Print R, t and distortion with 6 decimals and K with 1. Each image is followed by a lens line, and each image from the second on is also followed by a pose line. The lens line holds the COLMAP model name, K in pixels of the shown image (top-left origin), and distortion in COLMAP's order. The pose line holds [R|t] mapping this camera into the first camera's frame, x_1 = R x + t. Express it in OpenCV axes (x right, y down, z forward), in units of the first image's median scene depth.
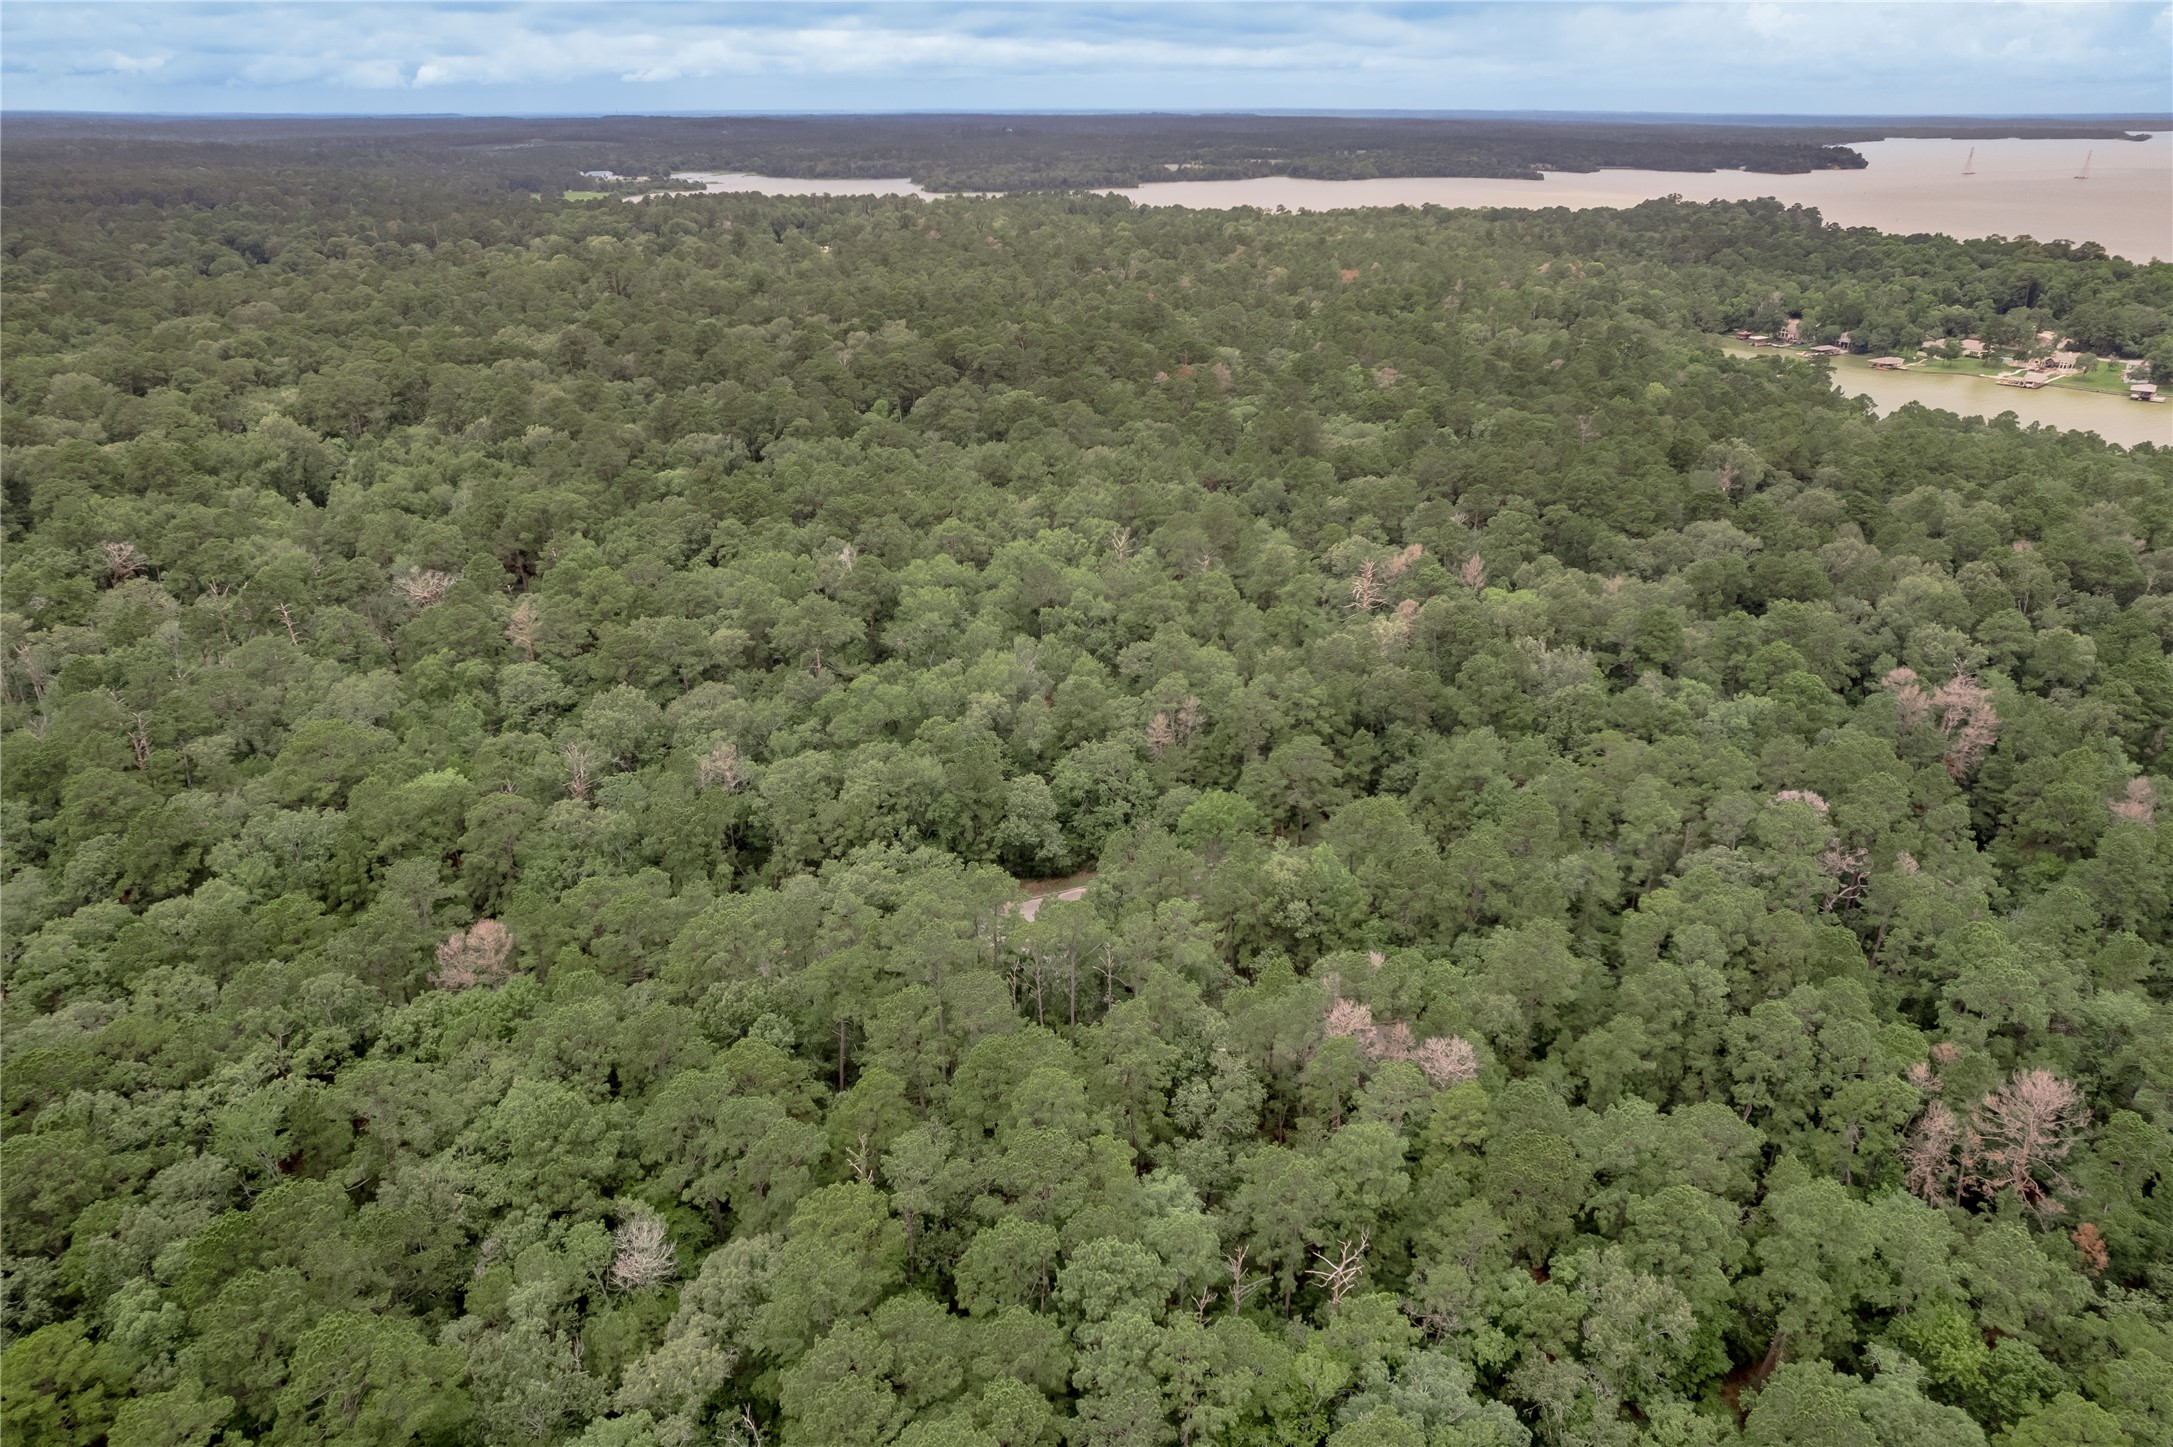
lens RADIAL K [[1446.3, 0, 1102.4], [0, 1446.3, 695.8], [0, 0, 1]] dist [-0.085887, 0.080550]
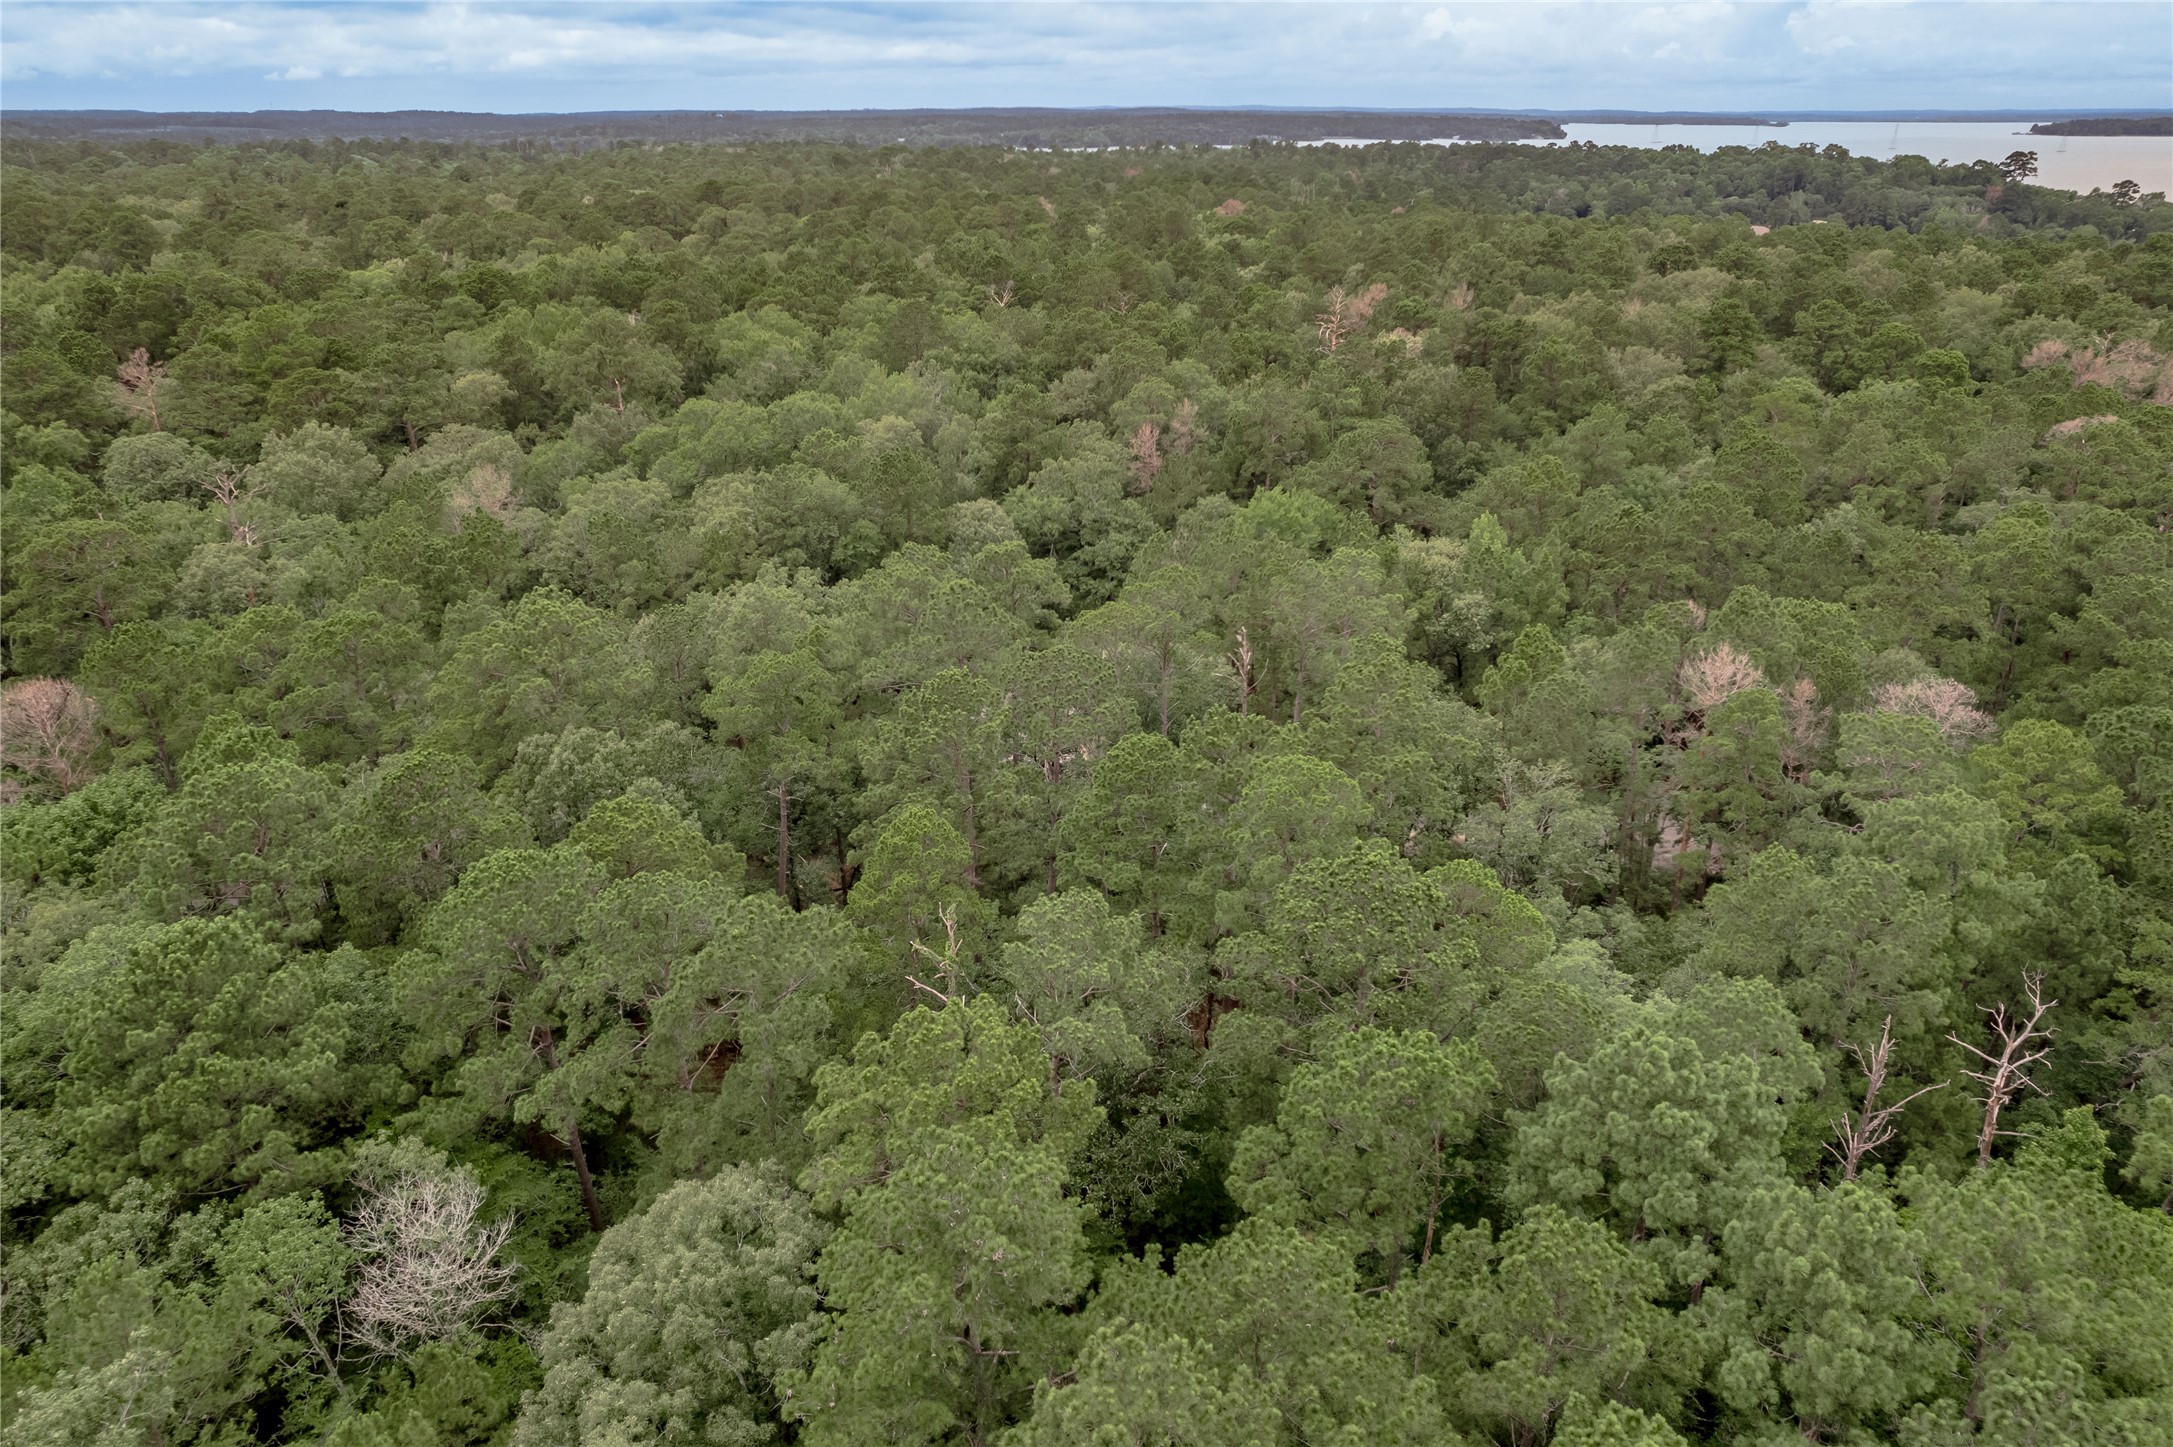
lens RADIAL K [[1446.3, 0, 1102.4], [0, 1446.3, 695.8], [0, 0, 1]] dist [-0.085887, 0.080550]
pose [[0.981538, -0.075435, 0.175761, -0.186799], [0.077370, 0.996994, -0.004174, 0.240223], [-0.174918, 0.017696, 0.984424, 0.546858]]
